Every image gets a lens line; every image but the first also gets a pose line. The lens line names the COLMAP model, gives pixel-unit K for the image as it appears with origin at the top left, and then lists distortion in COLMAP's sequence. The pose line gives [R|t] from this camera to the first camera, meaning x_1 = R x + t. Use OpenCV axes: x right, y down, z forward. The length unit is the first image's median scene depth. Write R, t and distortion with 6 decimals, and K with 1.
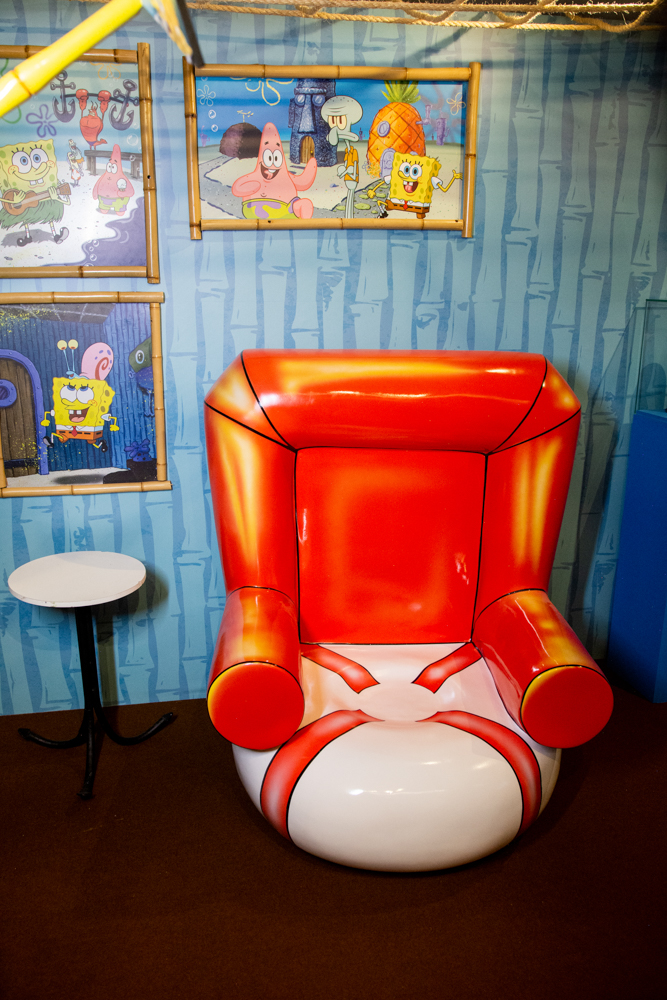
lens RADIAL K [[822.7, 0, 333.5], [0, 822.7, 500.0], [0, 0, 1]] dist [-0.057231, 0.081292]
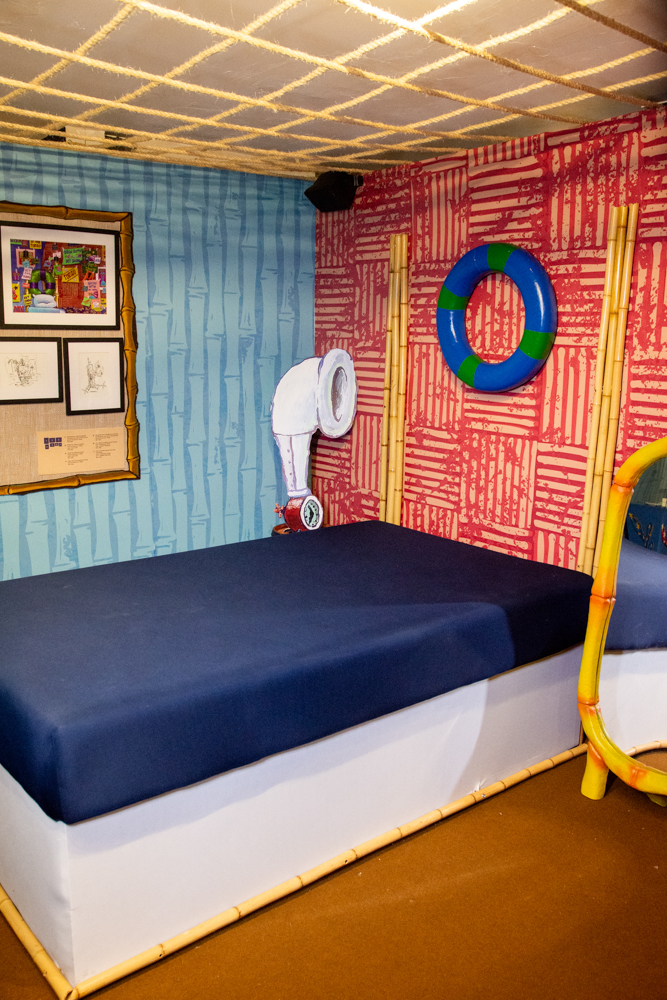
lens RADIAL K [[822.7, 0, 333.5], [0, 822.7, 500.0], [0, 0, 1]] dist [-0.057231, 0.081292]
pose [[0.749797, -0.118335, 0.651000, -0.906809], [0.161259, 0.986892, -0.006340, 0.058279], [-0.641716, 0.109733, 0.759052, -0.243247]]
